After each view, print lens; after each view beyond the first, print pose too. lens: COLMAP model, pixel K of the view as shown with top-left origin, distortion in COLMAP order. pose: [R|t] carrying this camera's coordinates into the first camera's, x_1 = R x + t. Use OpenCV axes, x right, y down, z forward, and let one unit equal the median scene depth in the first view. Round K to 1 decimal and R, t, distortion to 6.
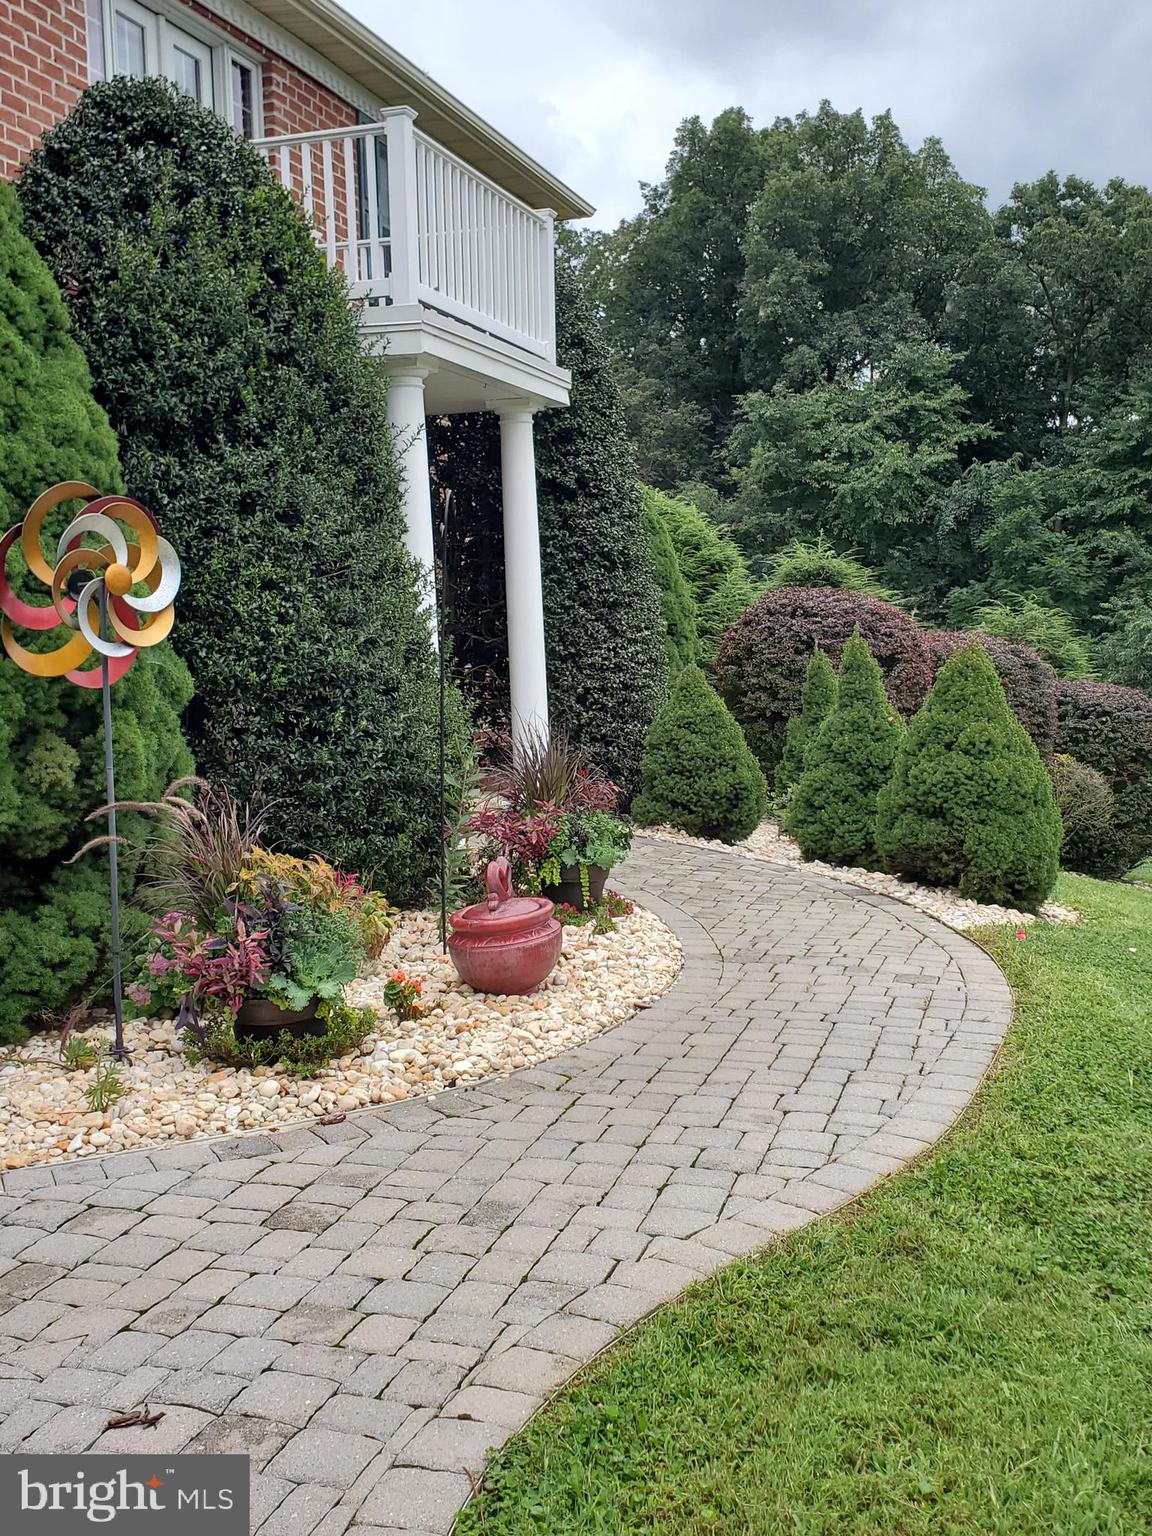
lens RADIAL K [[1491.3, 0, 541.3], [0, 1491.3, 800.8], [0, 0, 1]] dist [0.079263, -0.284570]
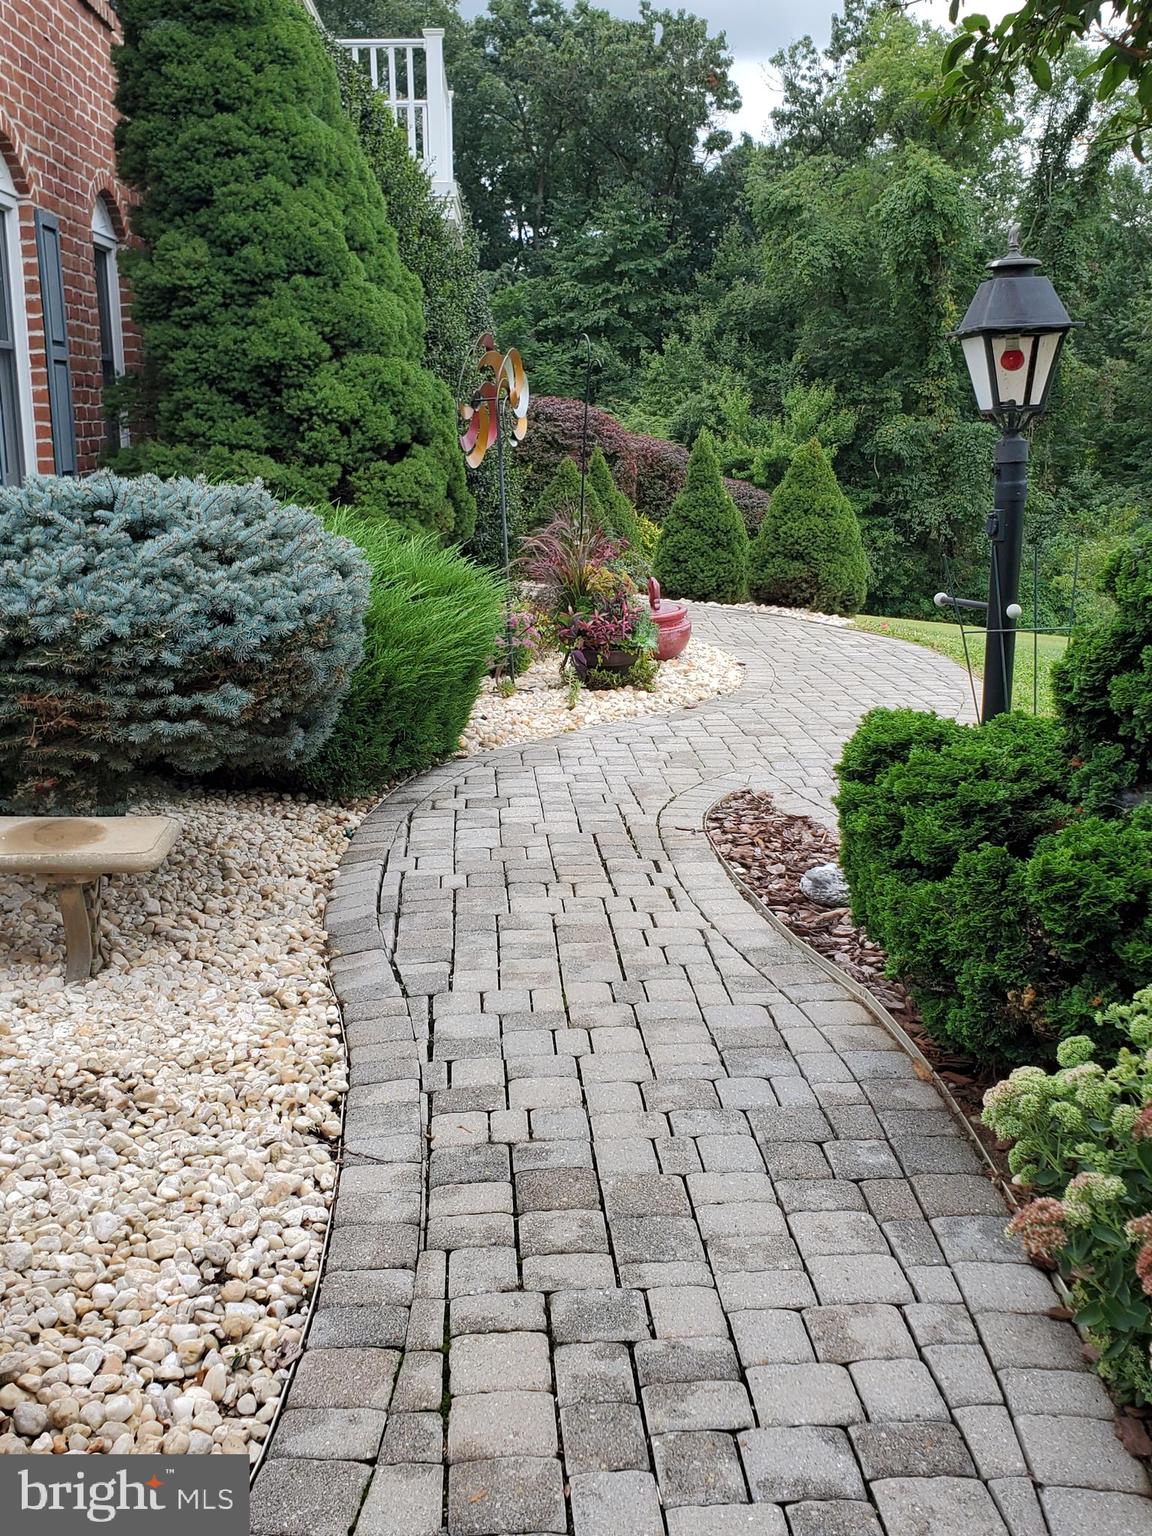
lens RADIAL K [[1491.3, 0, 541.3], [0, 1491.3, 800.8], [0, 0, 1]] dist [0.079263, -0.284570]
pose [[0.932549, -0.078759, 0.352347, -0.065271], [0.033156, 0.990475, 0.133644, 0.005130], [-0.359517, -0.112947, 0.926278, -0.041960]]
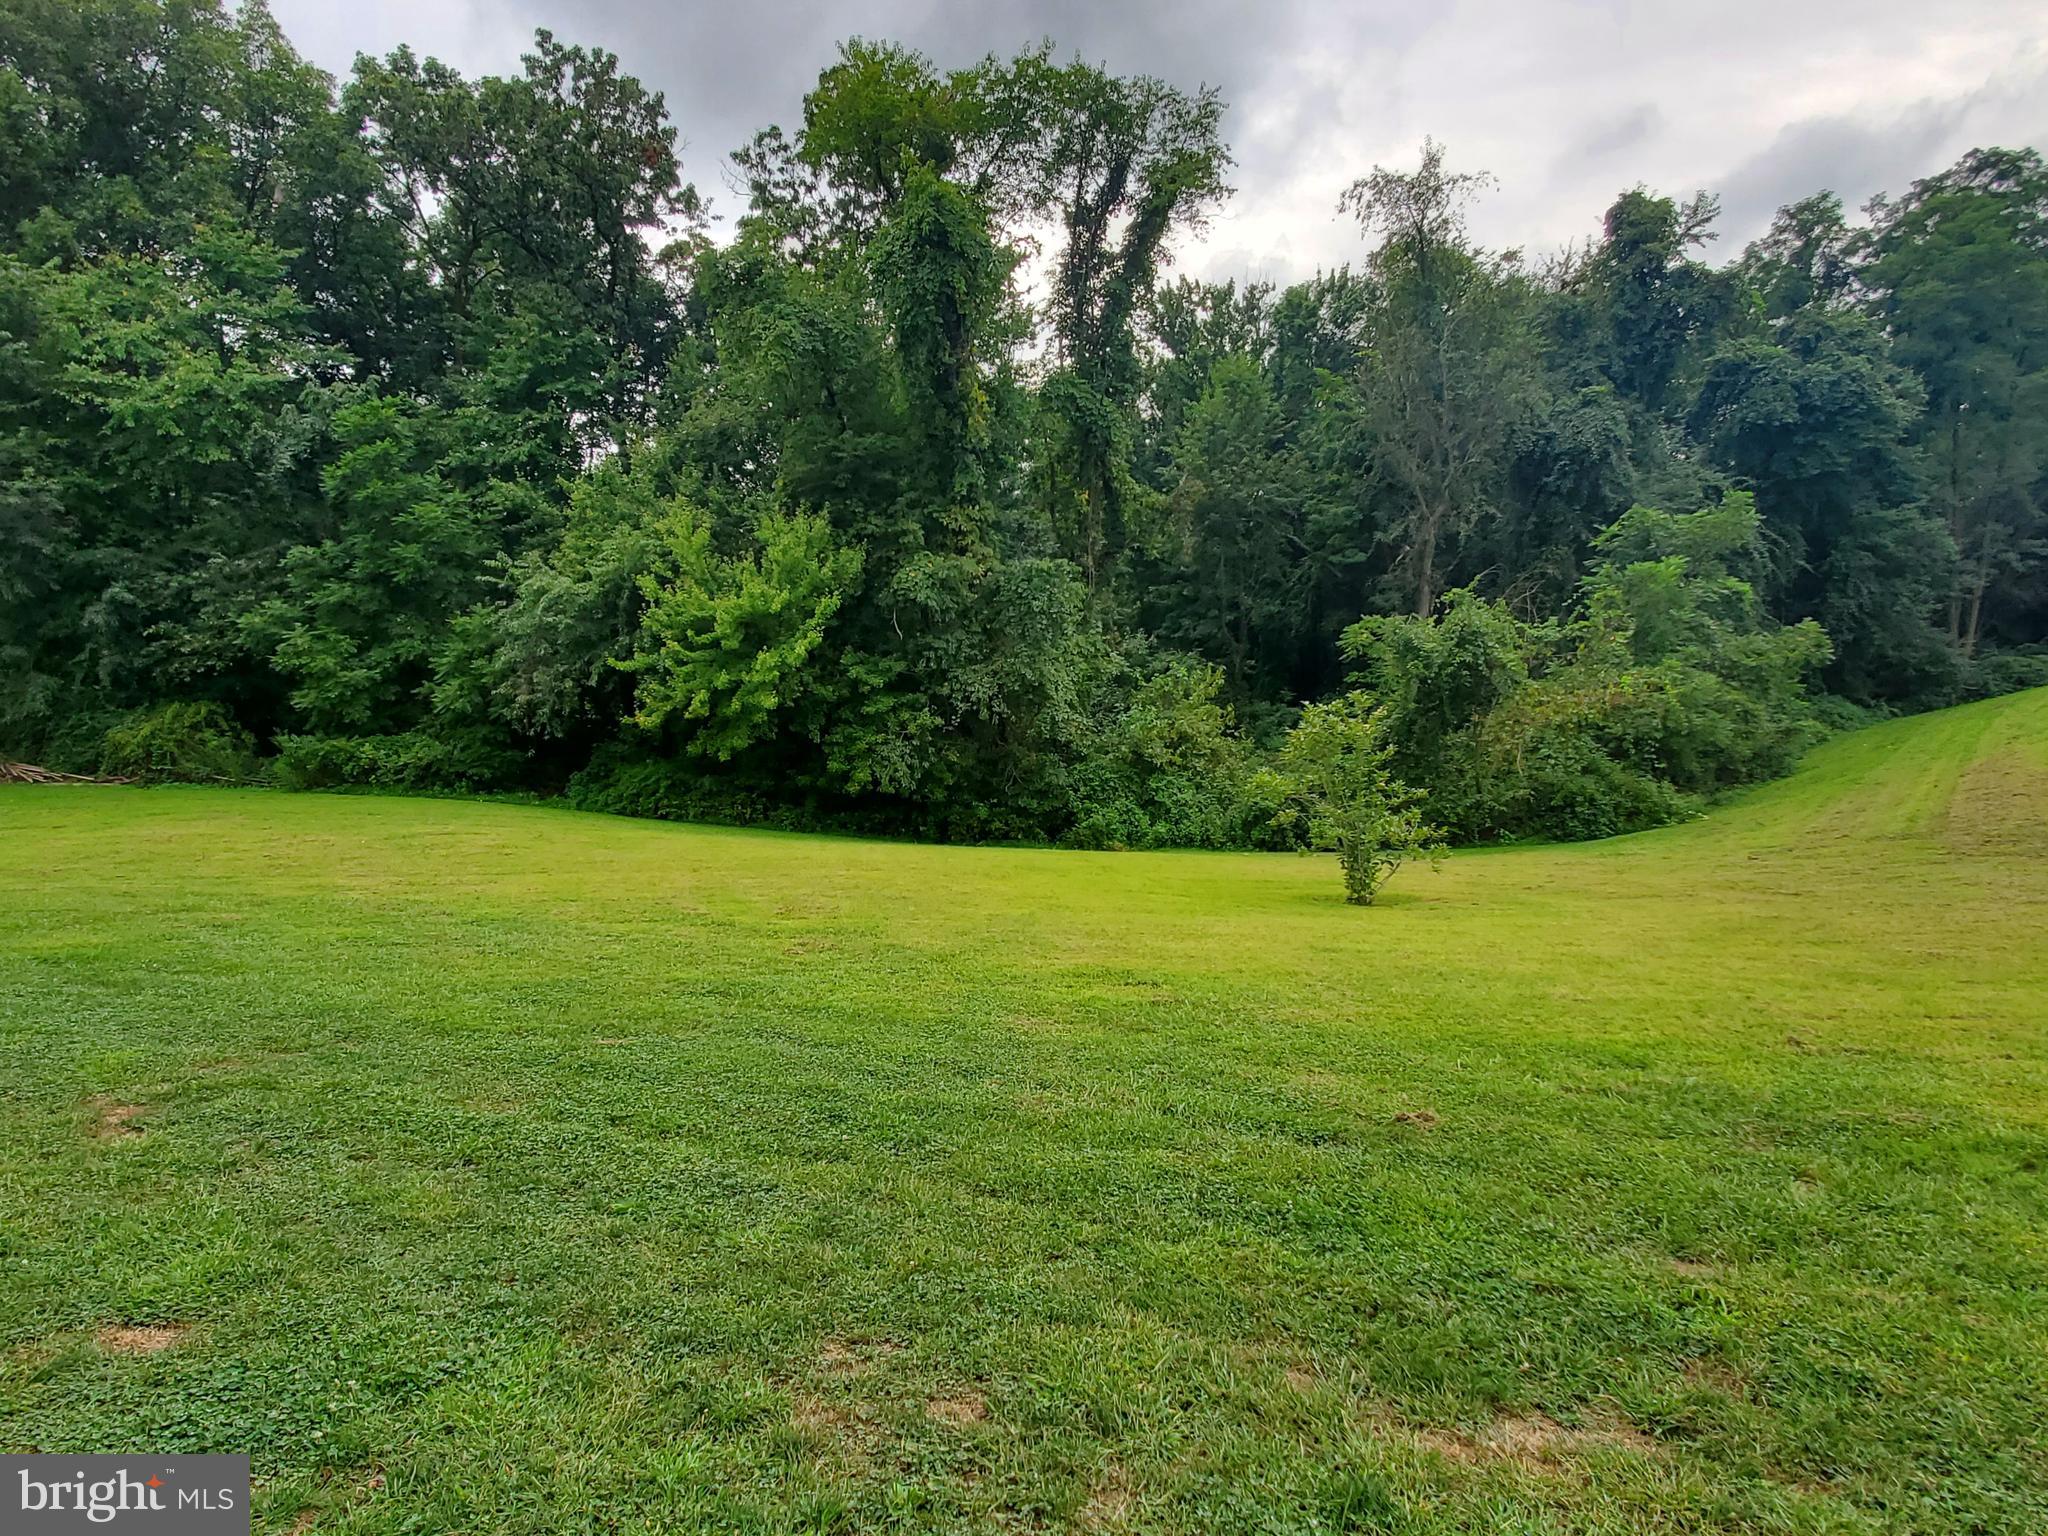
lens RADIAL K [[1266.9, 0, 1007.4], [0, 1266.9, 788.2], [0, 0, 1]] dist [0.006216, -0.007442]
pose [[0.789561, -0.082509, 0.608100, 0.162610], [0.090563, 0.995737, 0.017516, -0.001996], [-0.606953, 0.041242, 0.793667, 0.294159]]
